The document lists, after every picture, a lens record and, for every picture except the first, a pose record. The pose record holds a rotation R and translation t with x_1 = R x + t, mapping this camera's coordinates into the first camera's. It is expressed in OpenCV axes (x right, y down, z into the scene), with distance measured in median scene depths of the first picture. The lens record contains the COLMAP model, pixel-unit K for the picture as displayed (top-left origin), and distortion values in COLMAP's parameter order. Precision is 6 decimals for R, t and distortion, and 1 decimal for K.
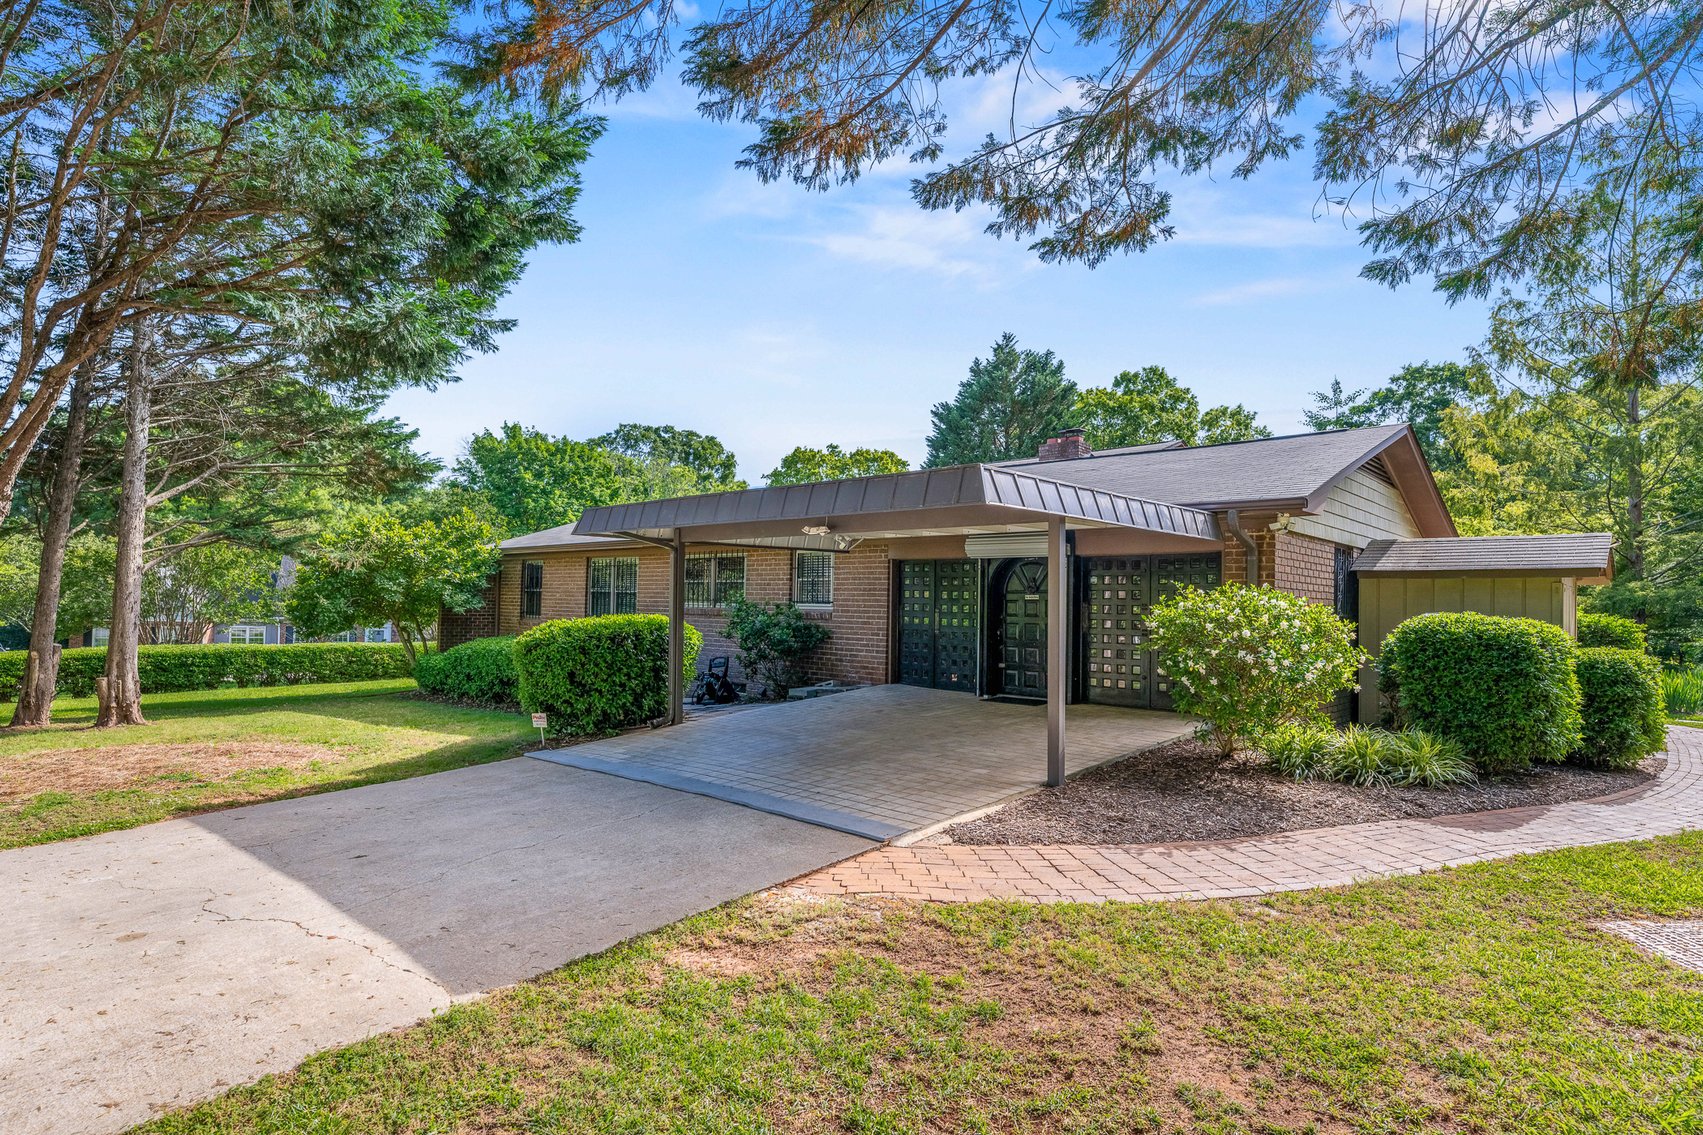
lens RADIAL K [[874.5, 0, 851.5], [0, 874.5, 567.5], [0, 0, 1]] dist [-0.003356, -0.000337]
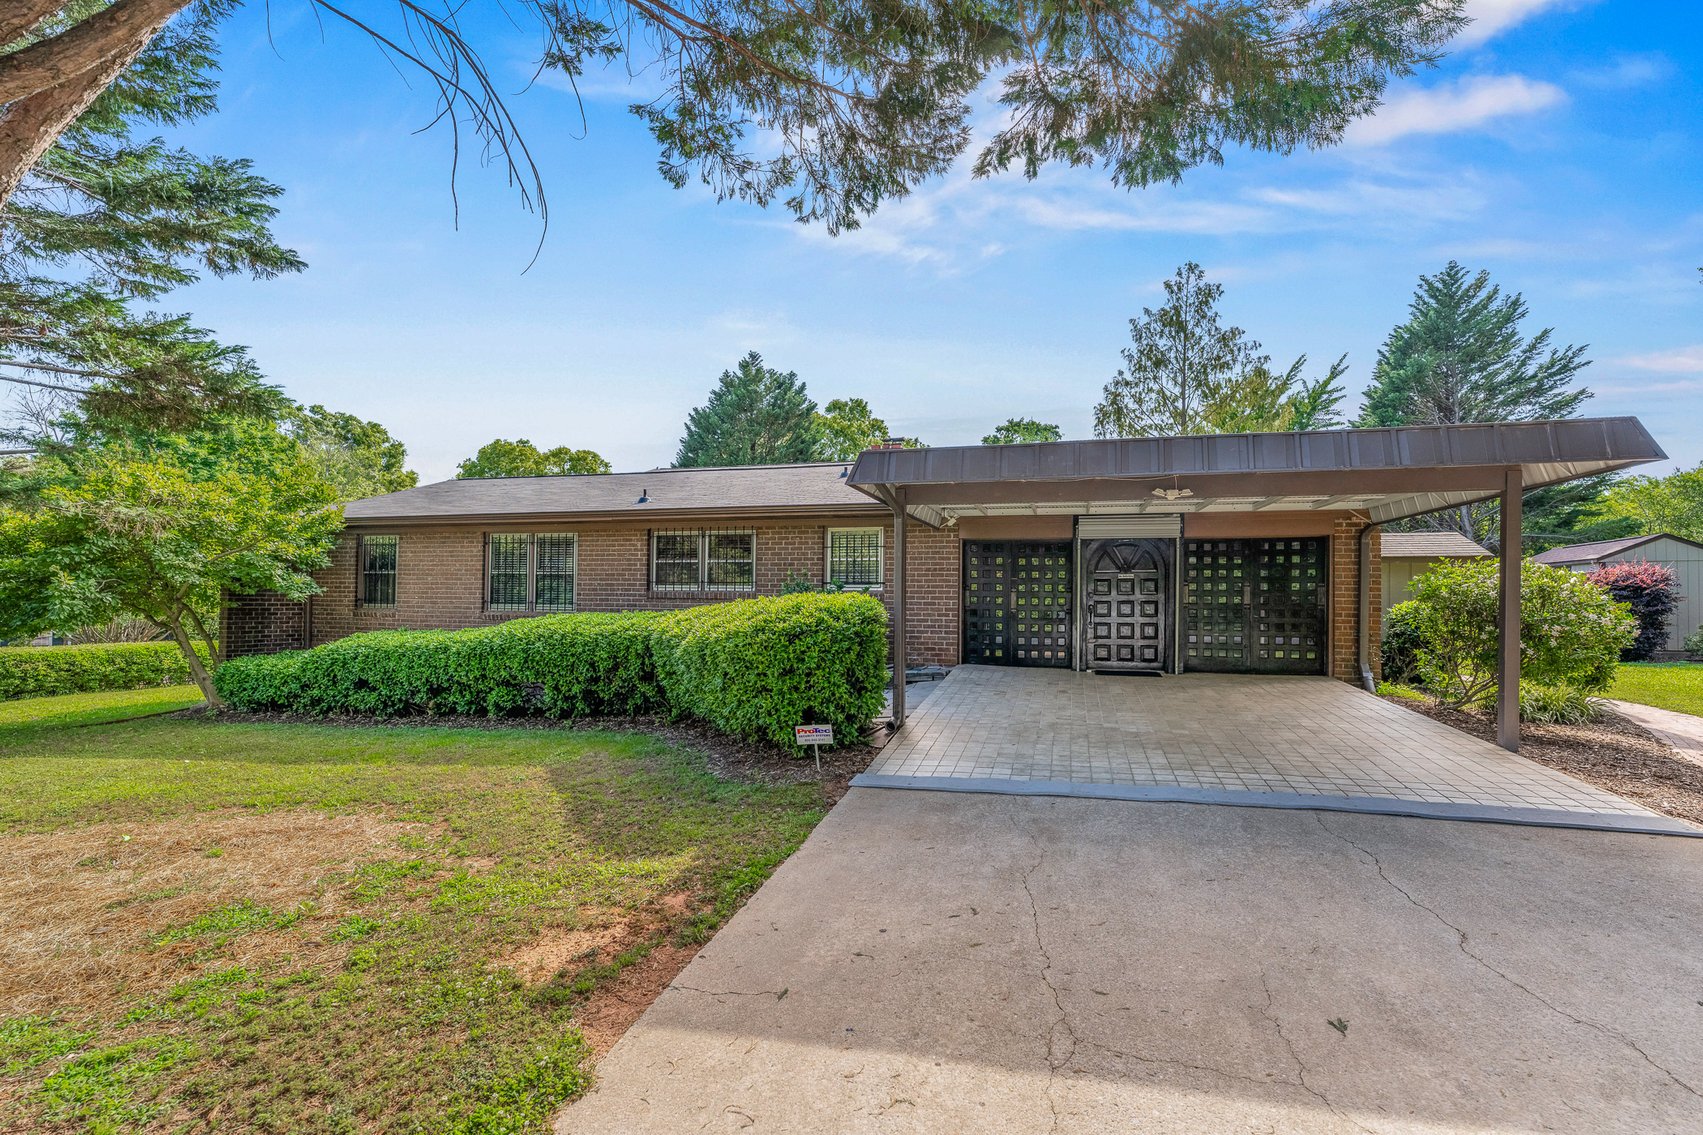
lens RADIAL K [[743.9, 0, 851.5], [0, 743.9, 567.5], [0, 0, 1]] dist [-0.001126, 0.000115]
pose [[0.893264, 0.014434, 0.449301, -0.133757], [-0.014567, 0.999889, -0.003161, 0.008320], [-0.449297, -0.003722, 0.893375, 0.095957]]
